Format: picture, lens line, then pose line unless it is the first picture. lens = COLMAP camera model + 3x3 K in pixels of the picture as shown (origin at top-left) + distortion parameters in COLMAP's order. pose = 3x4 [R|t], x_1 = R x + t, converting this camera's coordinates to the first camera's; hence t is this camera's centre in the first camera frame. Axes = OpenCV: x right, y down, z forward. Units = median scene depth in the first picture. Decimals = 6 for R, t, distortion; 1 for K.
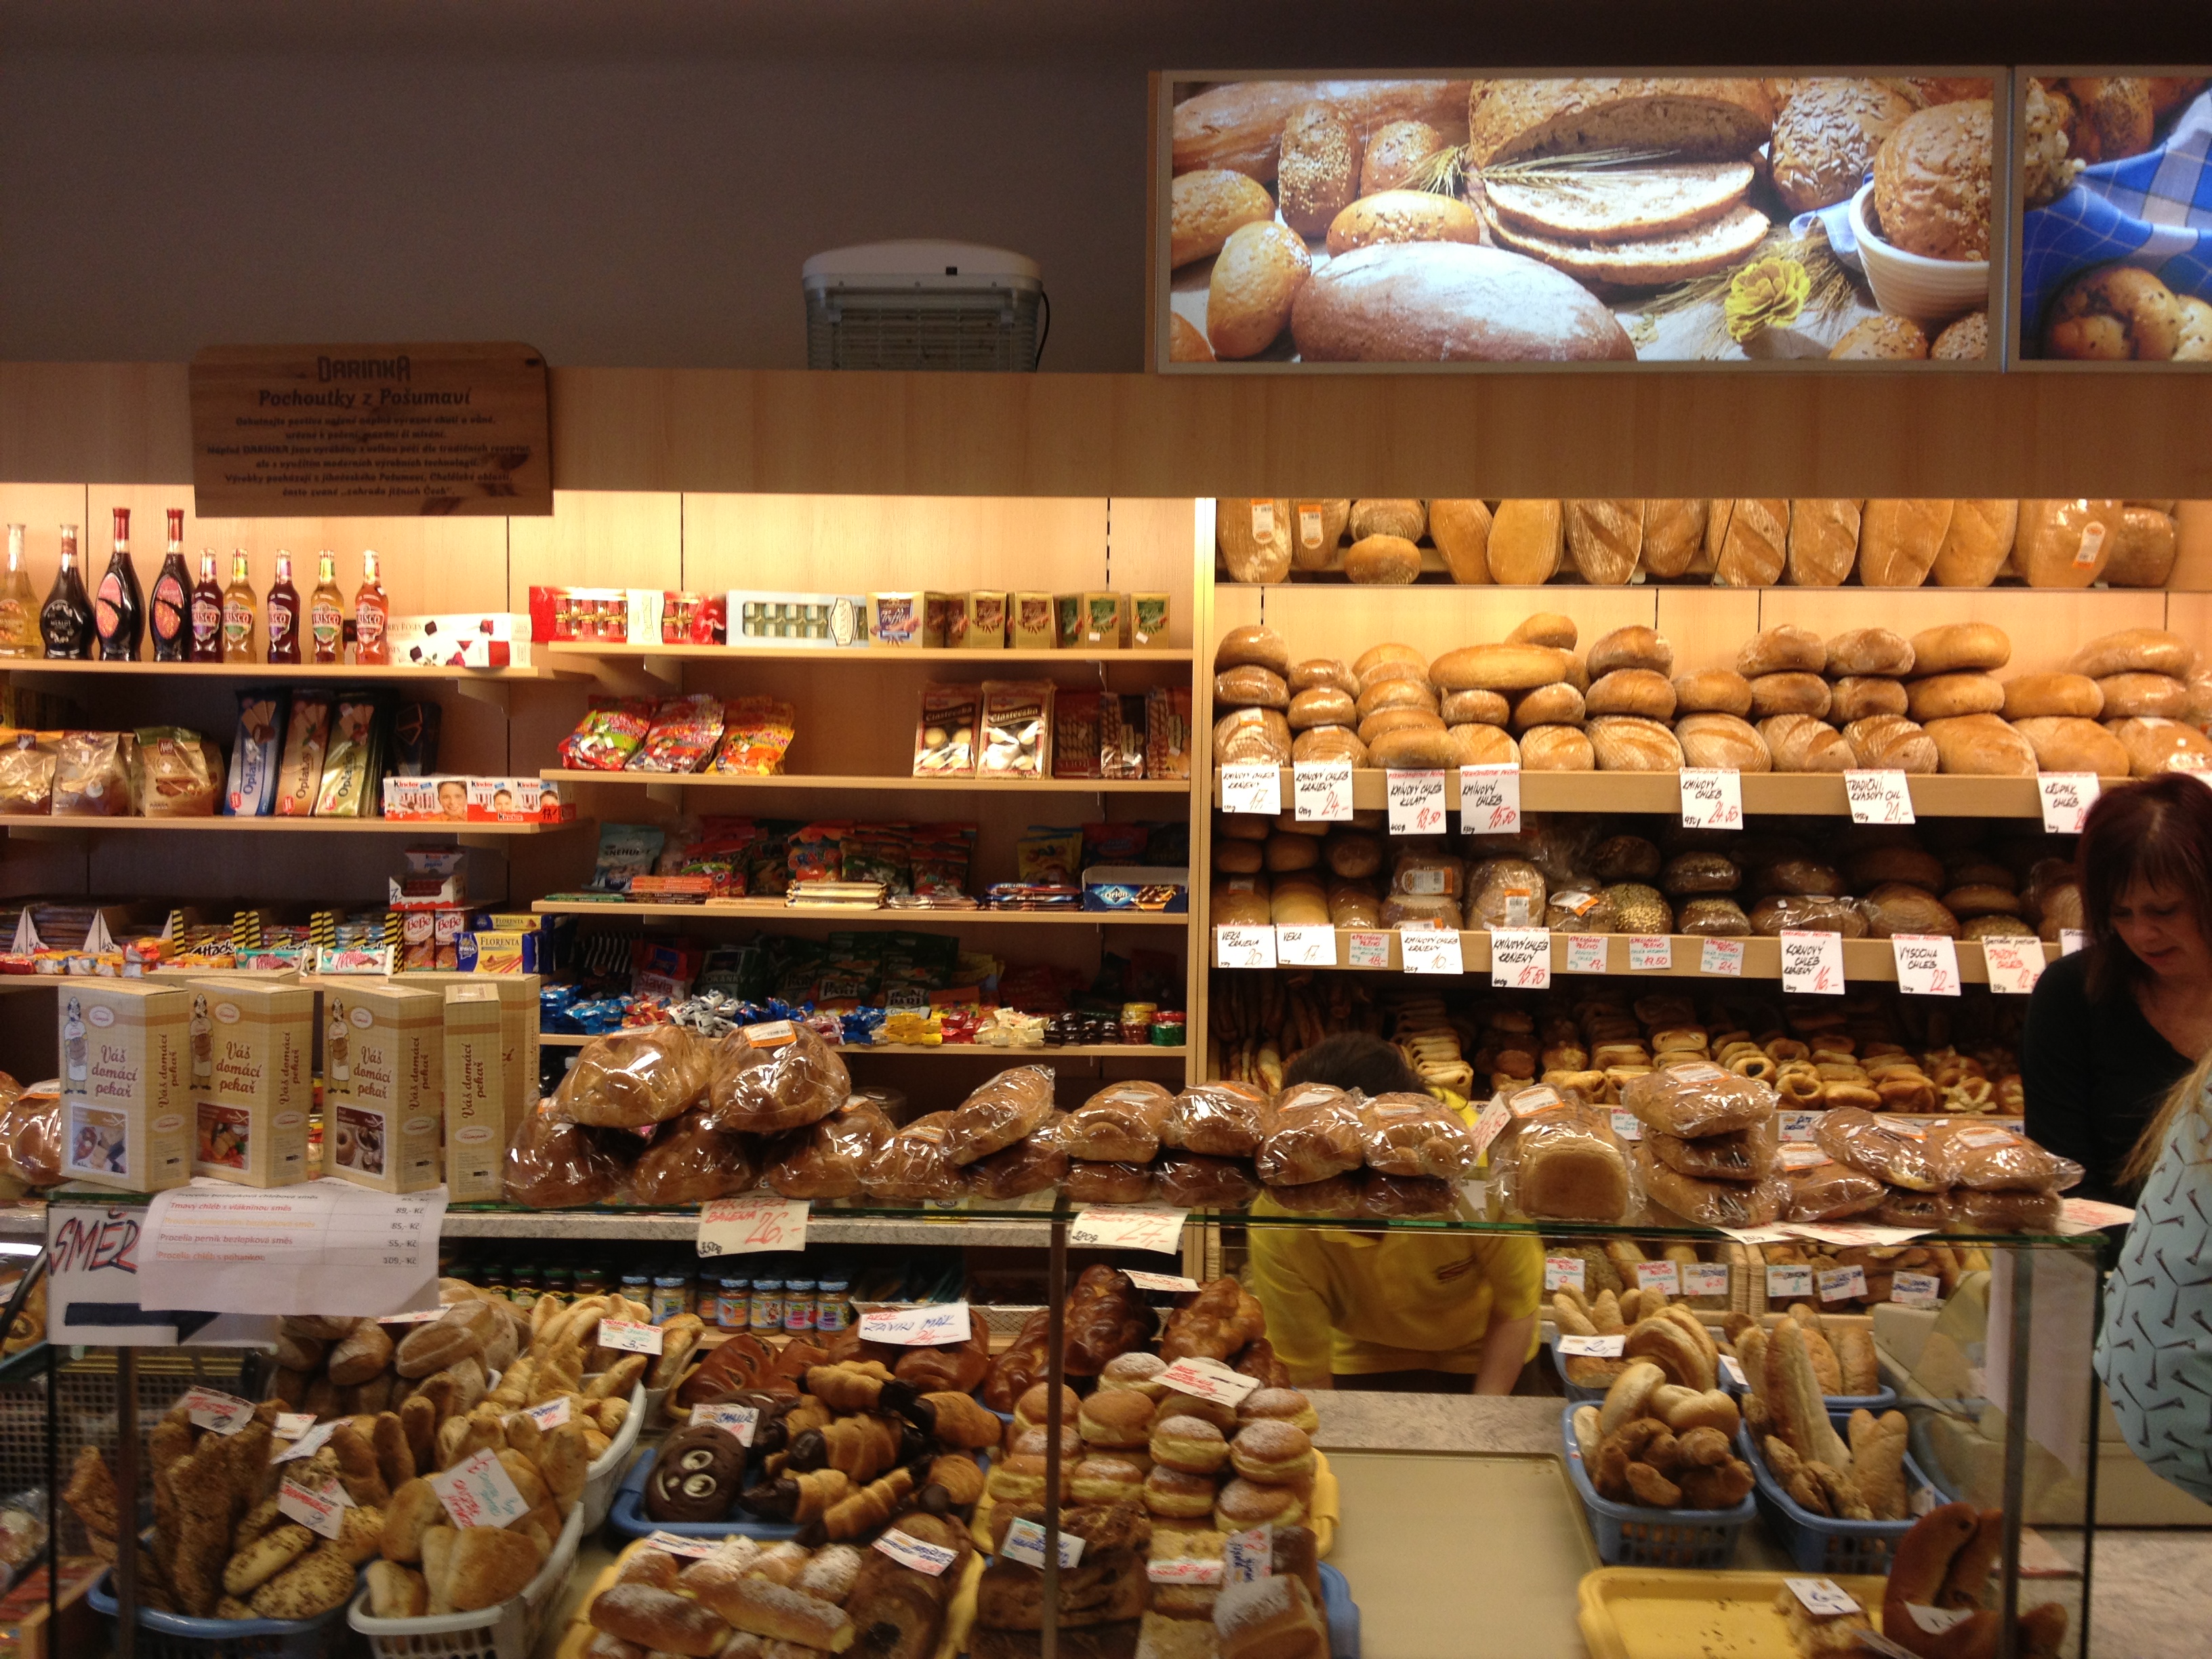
lens RADIAL K [[2129.4, 0, 1106.0], [0, 2129.4, 829.5], [0, 0, 1]] dist [0.186913, -0.463143]
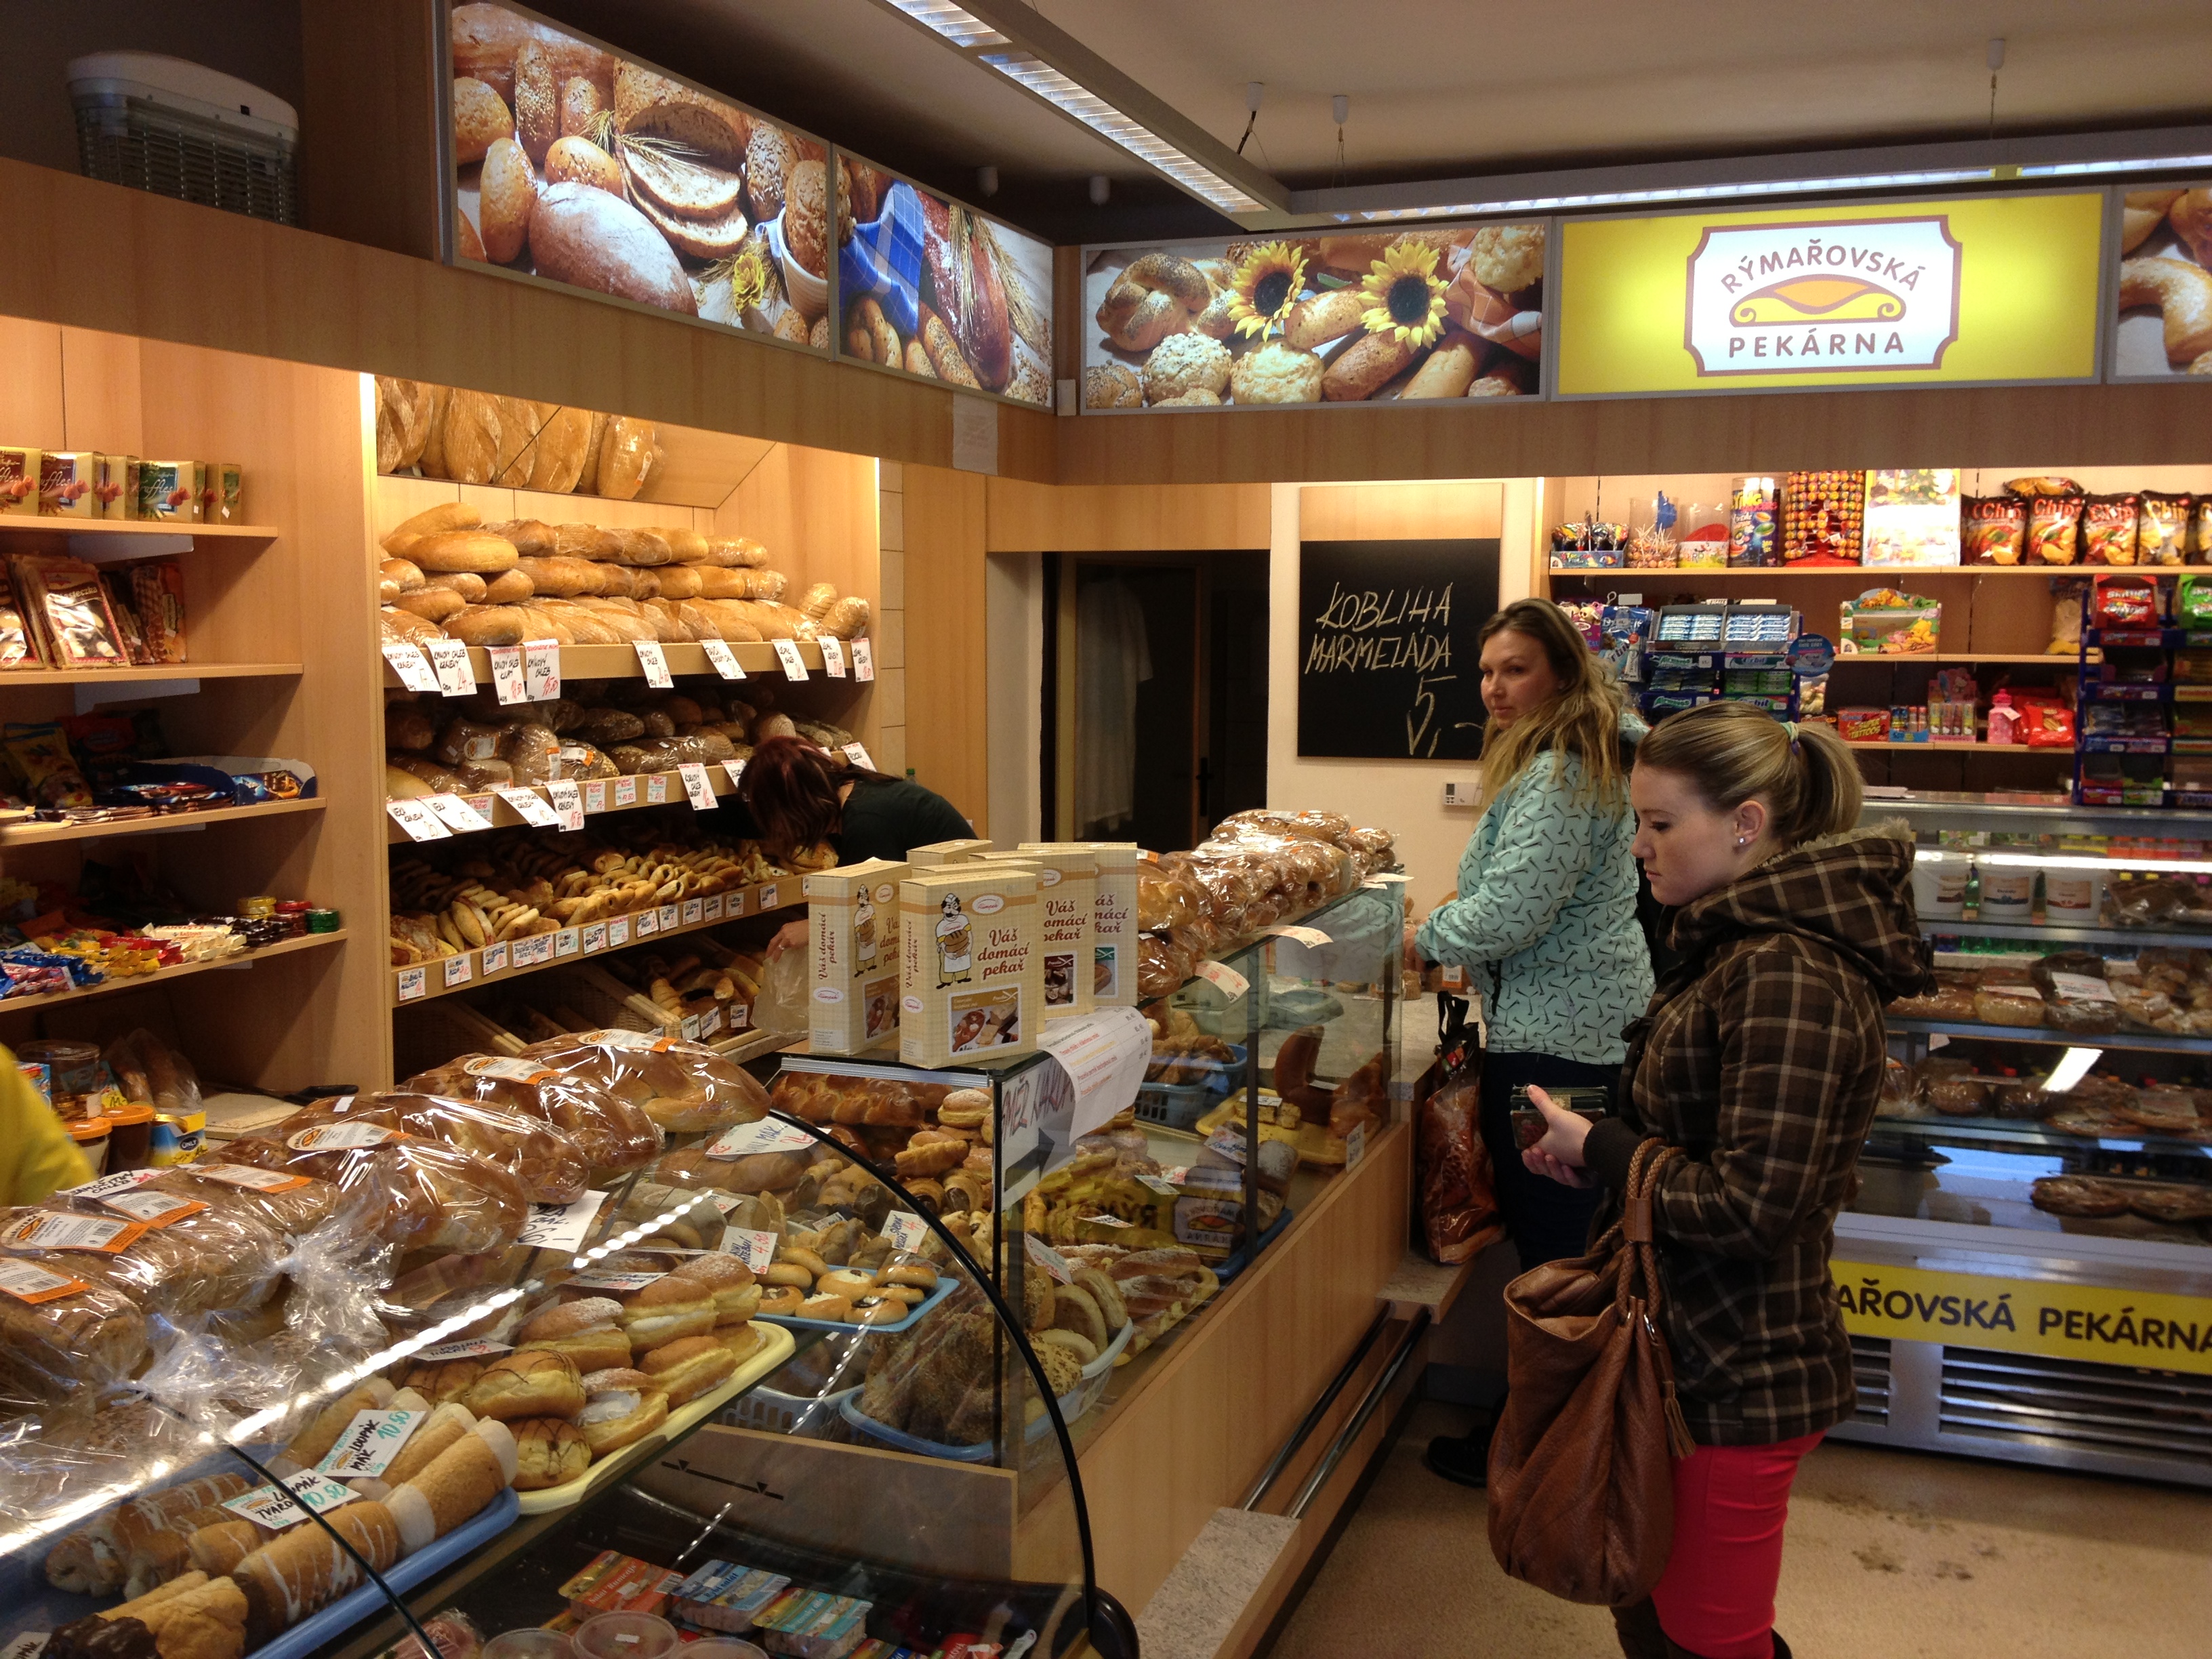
lens RADIAL K [[2129.4, 0, 1106.0], [0, 2129.4, 829.5], [0, 0, 1]] dist [0.186913, -0.463143]
pose [[0.294570, -0.105110, 0.949832, -0.910399], [0.041639, 0.994400, 0.097129, -0.031618], [-0.954722, 0.010939, 0.297297, 0.398183]]
